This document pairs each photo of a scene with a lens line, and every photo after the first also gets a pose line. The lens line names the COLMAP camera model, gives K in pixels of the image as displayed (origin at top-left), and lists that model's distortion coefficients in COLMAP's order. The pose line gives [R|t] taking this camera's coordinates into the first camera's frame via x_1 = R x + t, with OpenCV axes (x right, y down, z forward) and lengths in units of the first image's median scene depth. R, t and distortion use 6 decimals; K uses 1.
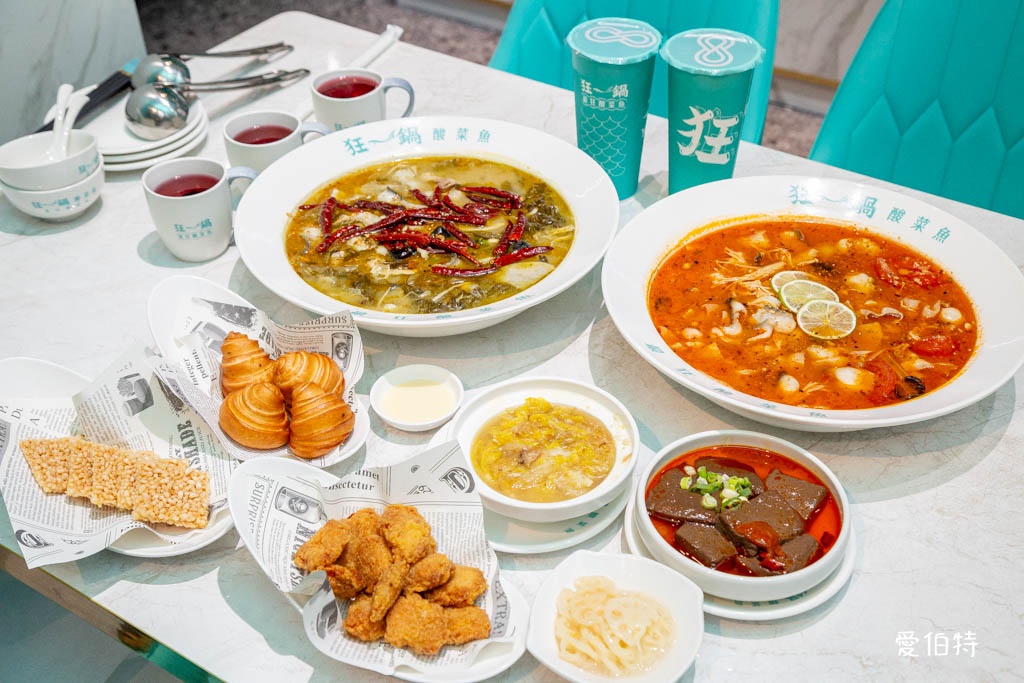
lens RADIAL K [[1325.7, 0, 512.0], [0, 1325.7, 341.5], [0, 0, 1]] dist [0.008016, 0.013664]
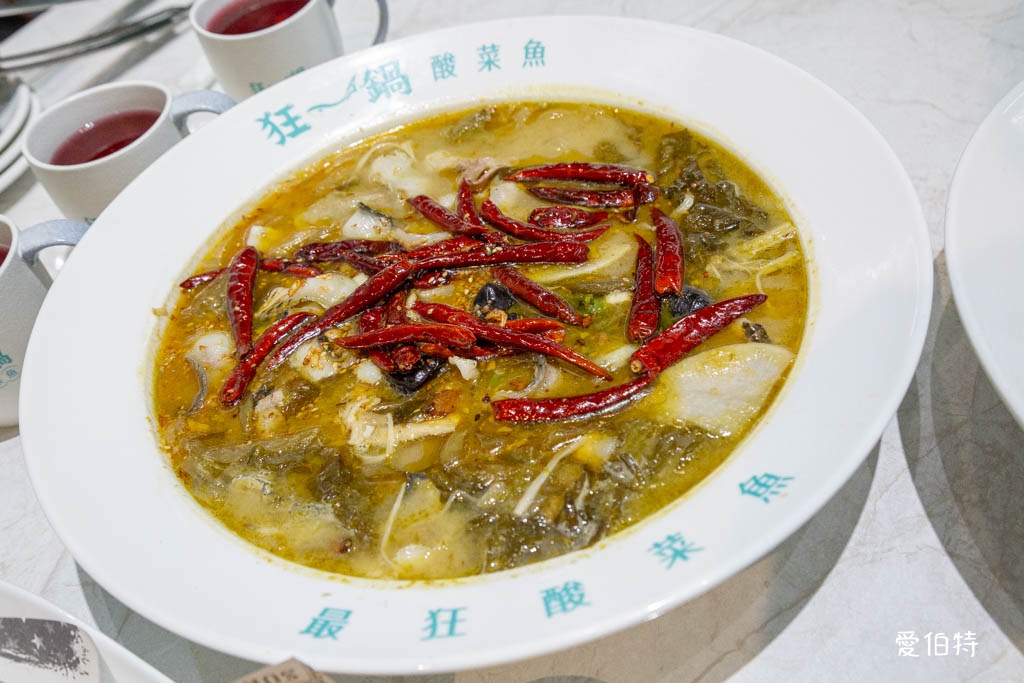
lens RADIAL K [[1039.0, 0, 512.0], [0, 1039.0, 341.5], [0, 0, 1]] dist [-0.015365, -0.017621]
pose [[0.982219, -0.184077, -0.036910, -0.037052], [0.187366, 0.973551, 0.130736, -0.109821], [0.011868, -0.135327, 0.990730, 0.646221]]
